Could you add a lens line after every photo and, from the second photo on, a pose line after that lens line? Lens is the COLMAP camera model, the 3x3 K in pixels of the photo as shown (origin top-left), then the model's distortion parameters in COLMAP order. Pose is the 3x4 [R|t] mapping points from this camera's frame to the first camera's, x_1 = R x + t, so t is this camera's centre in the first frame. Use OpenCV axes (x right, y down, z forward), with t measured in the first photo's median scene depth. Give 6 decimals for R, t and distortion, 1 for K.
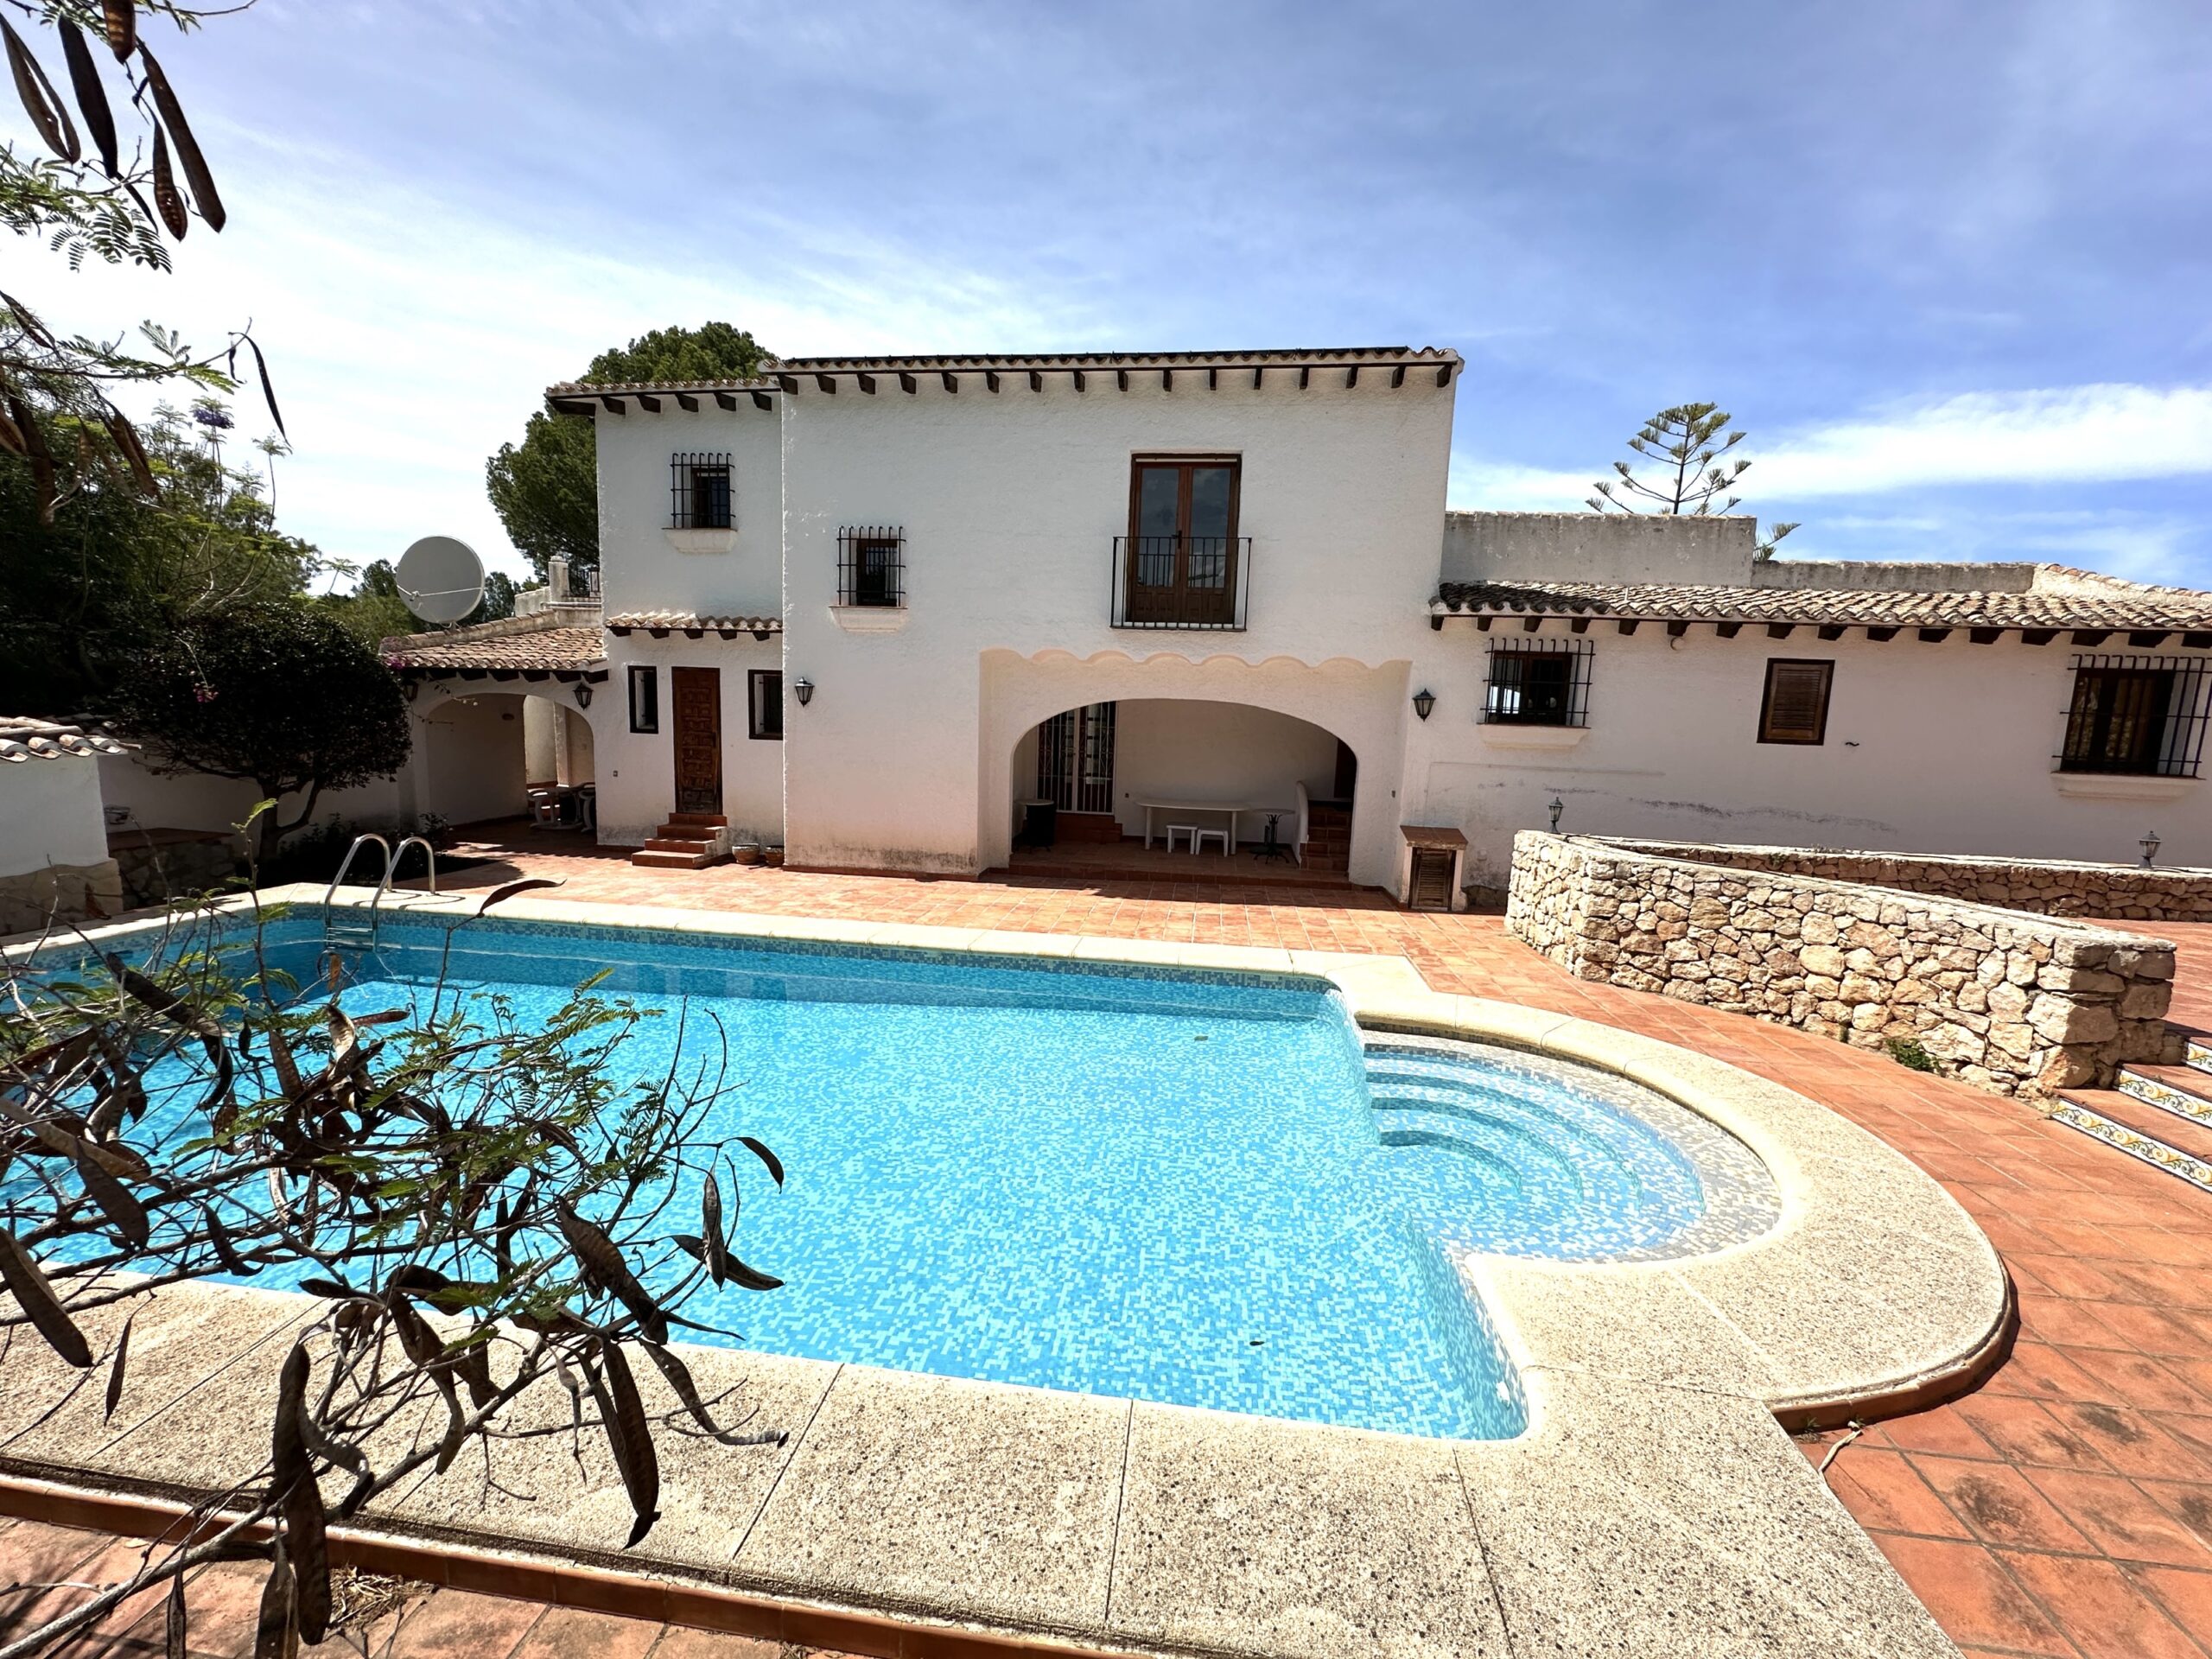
lens RADIAL K [[882.6, 0, 1106.0], [0, 882.6, 829.5], [0, 0, 1]] dist [-0.003222, 0.000569]
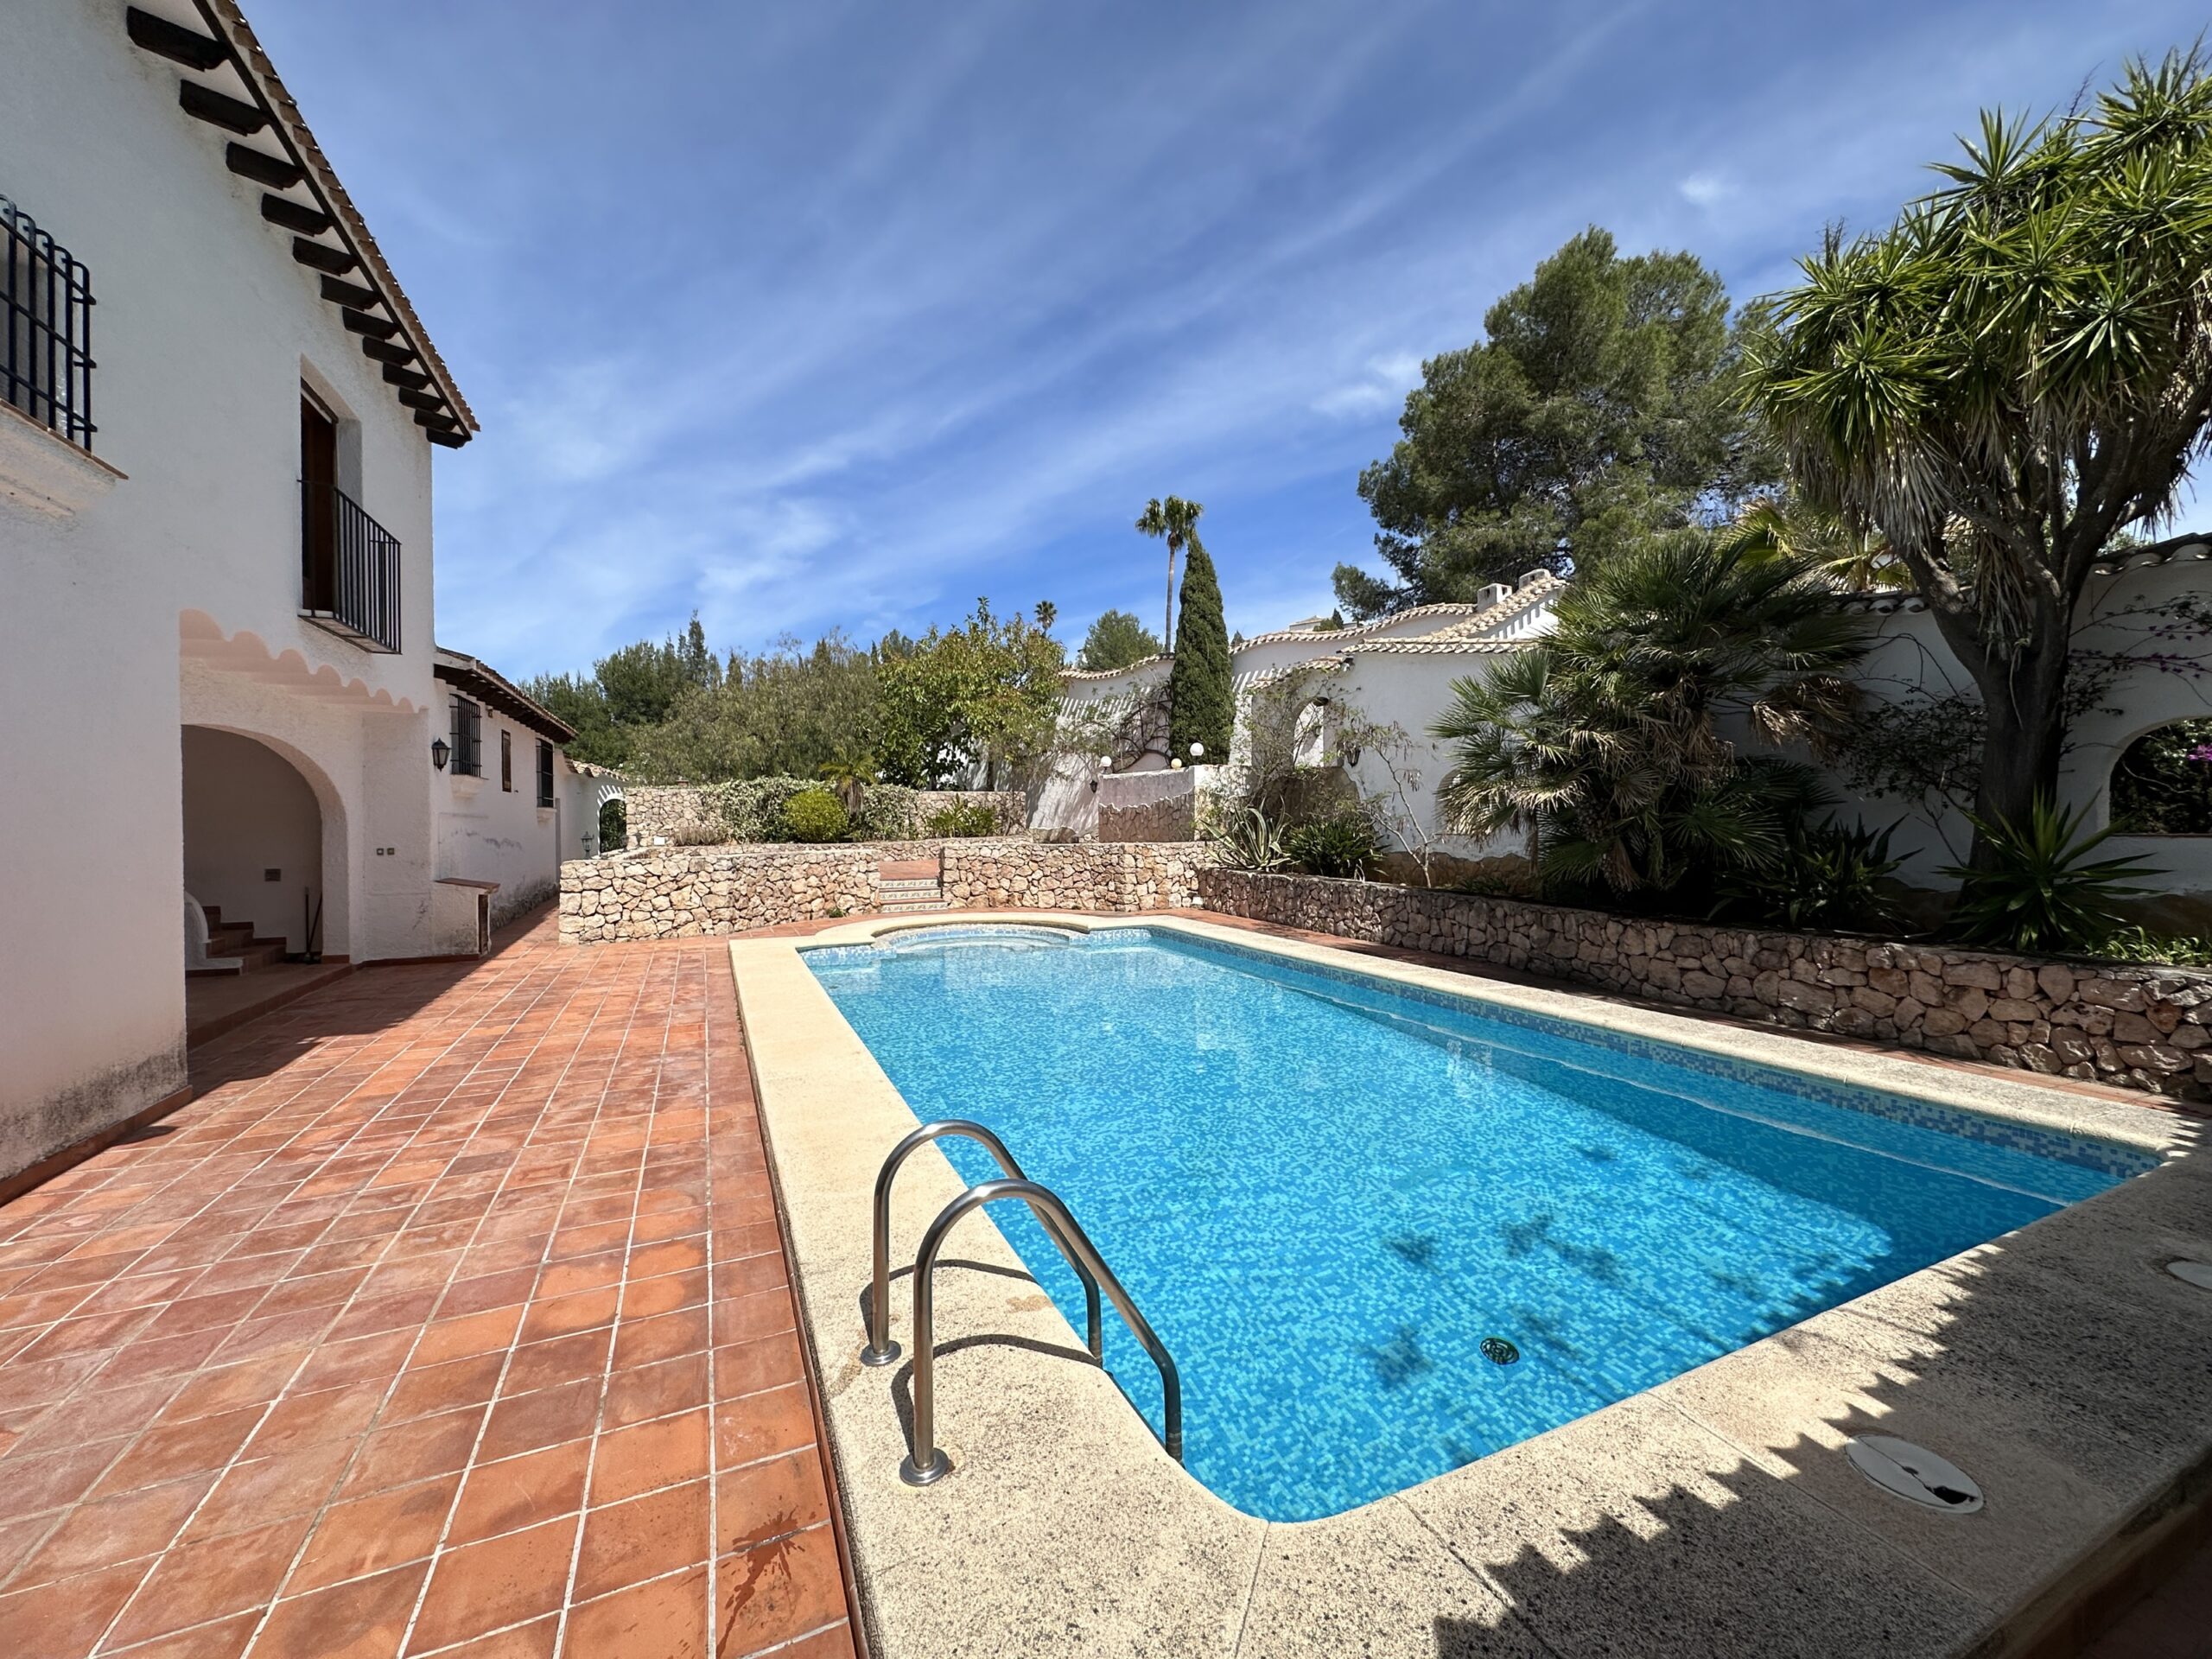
lens RADIAL K [[882.6, 0, 1106.0], [0, 882.6, 829.5], [0, 0, 1]] dist [-0.003222, 0.000569]
pose [[-0.524094, -0.043154, 0.850566, -0.859201], [0.098122, 0.989005, 0.110638, -0.093980], [-0.845989, 0.141444, -0.514098, 0.884575]]
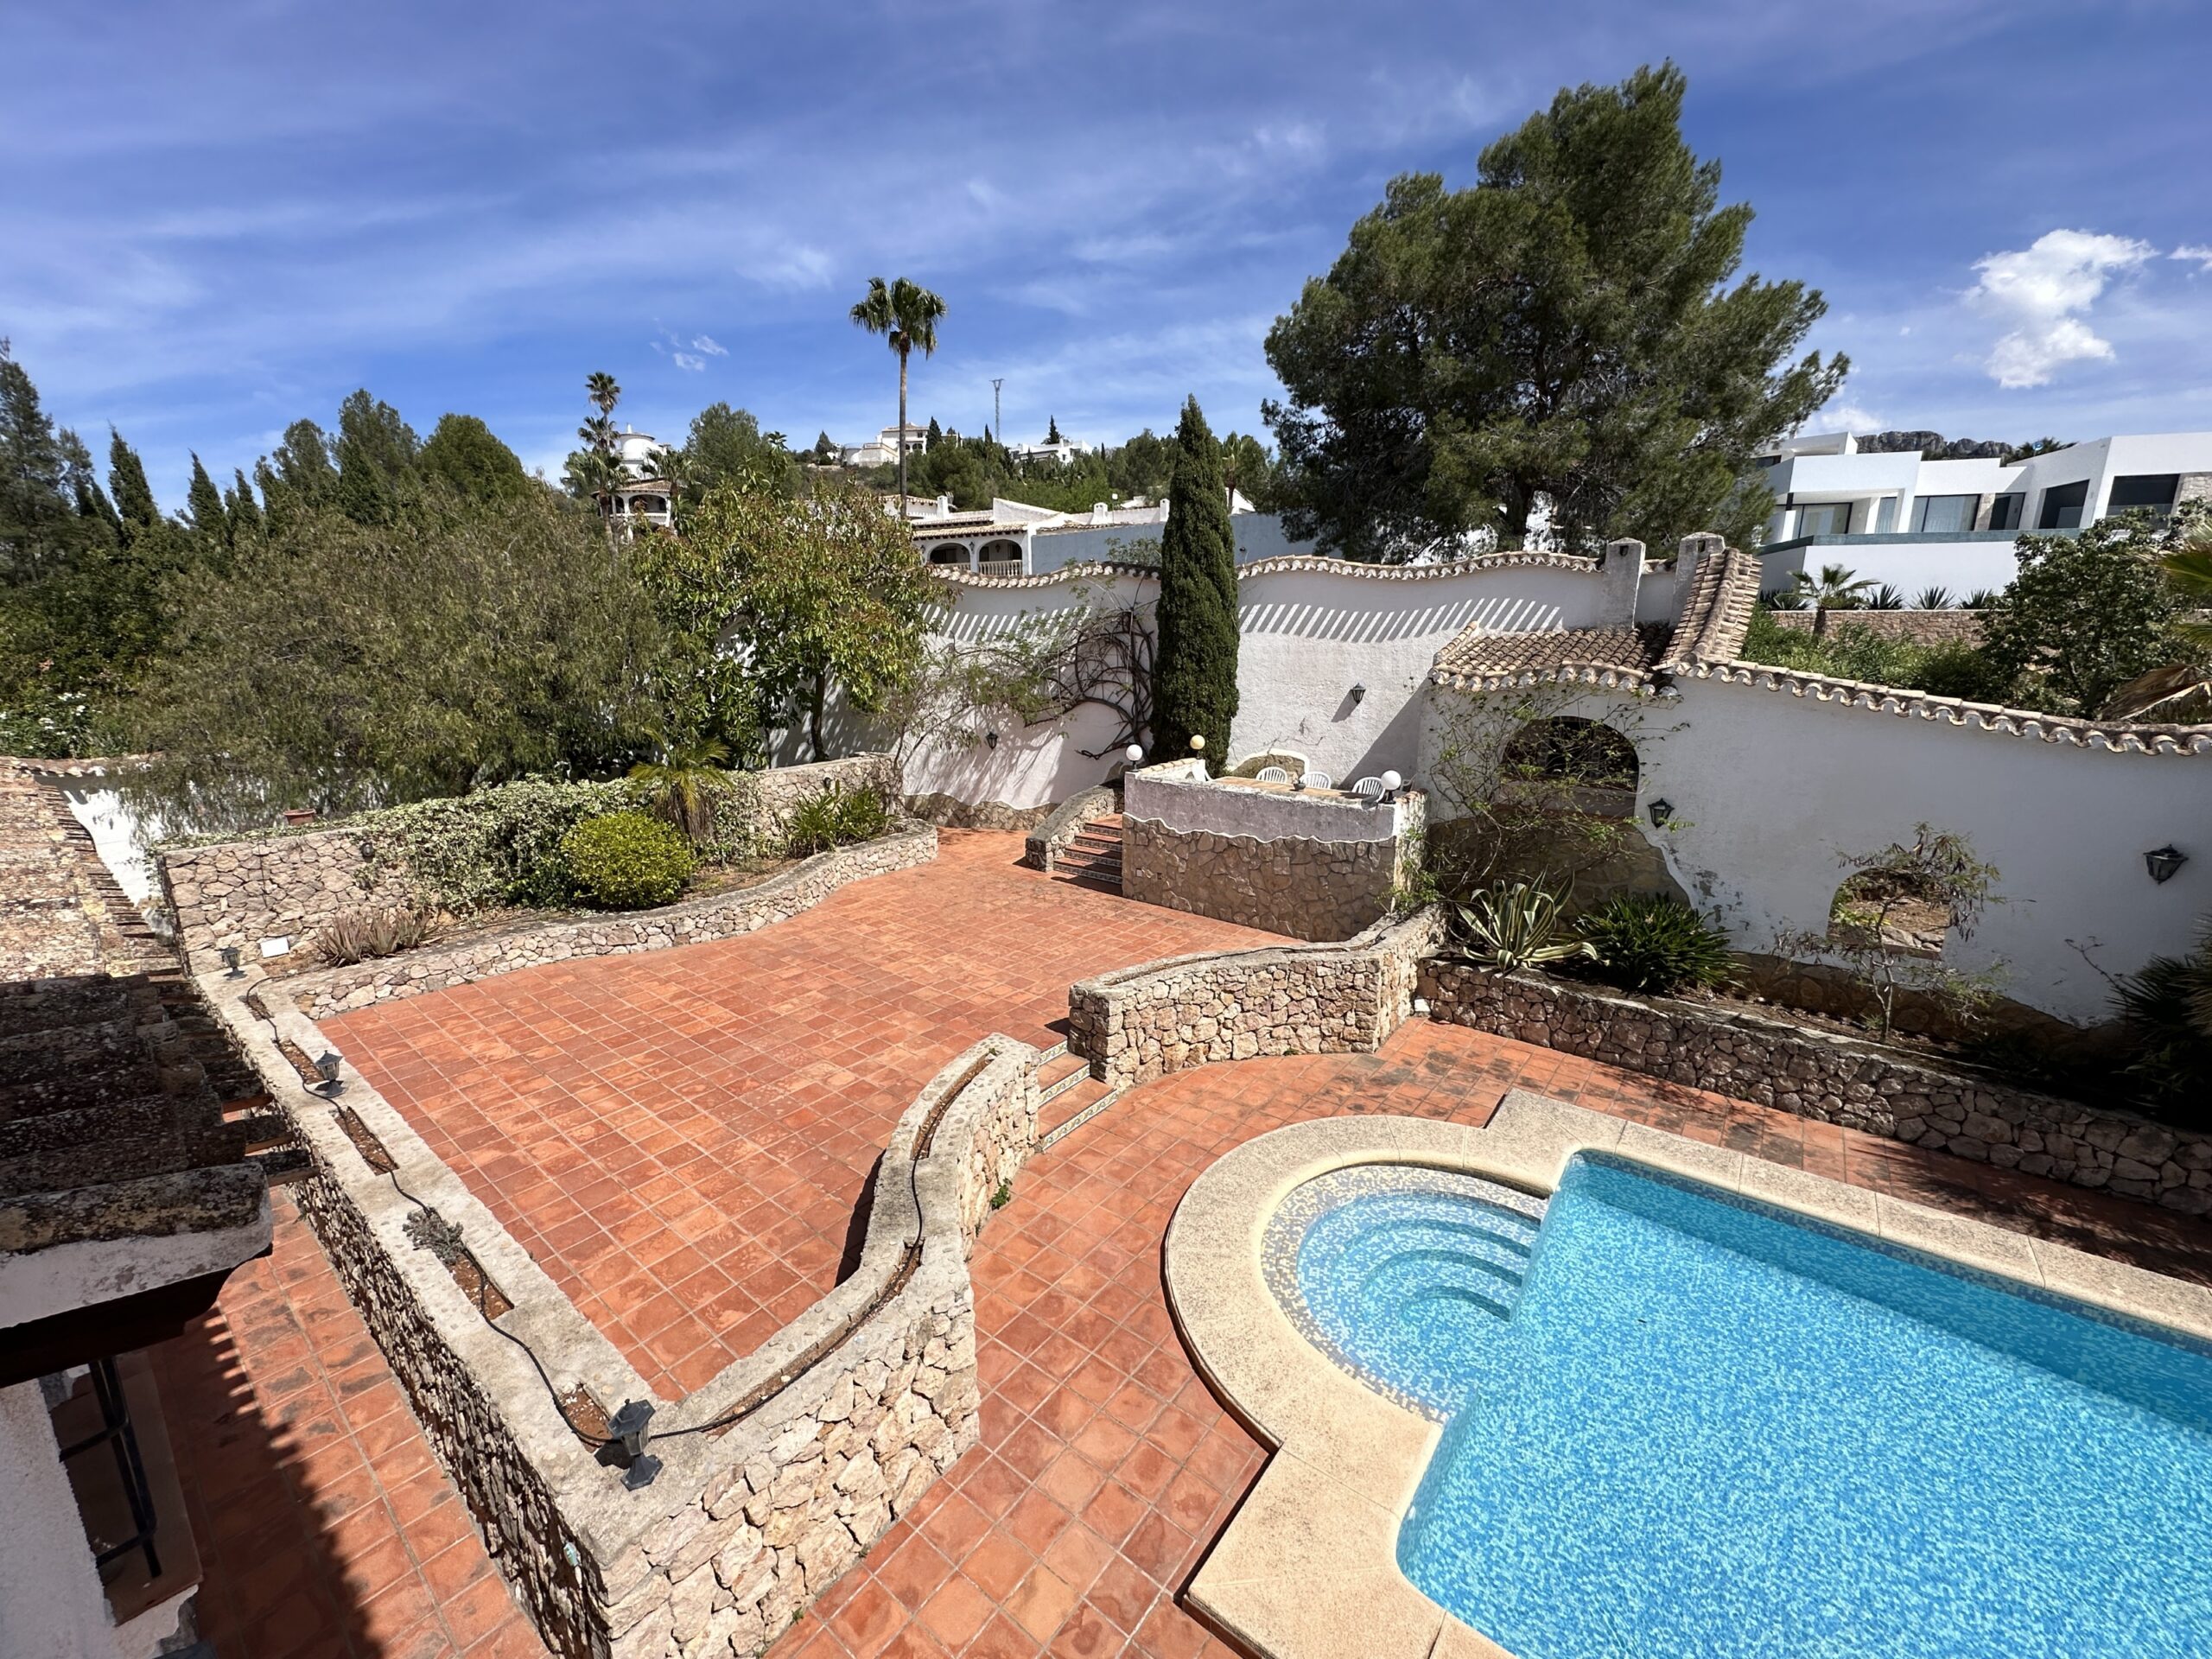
lens RADIAL K [[882.6, 0, 1106.0], [0, 882.6, 829.5], [0, 0, 1]] dist [-0.003222, 0.000569]
pose [[-0.856677, -0.146334, 0.494663, 0.133915], [0.036768, 0.939161, 0.341504, -0.364812], [-0.514541, 0.310746, -0.799177, 0.980358]]
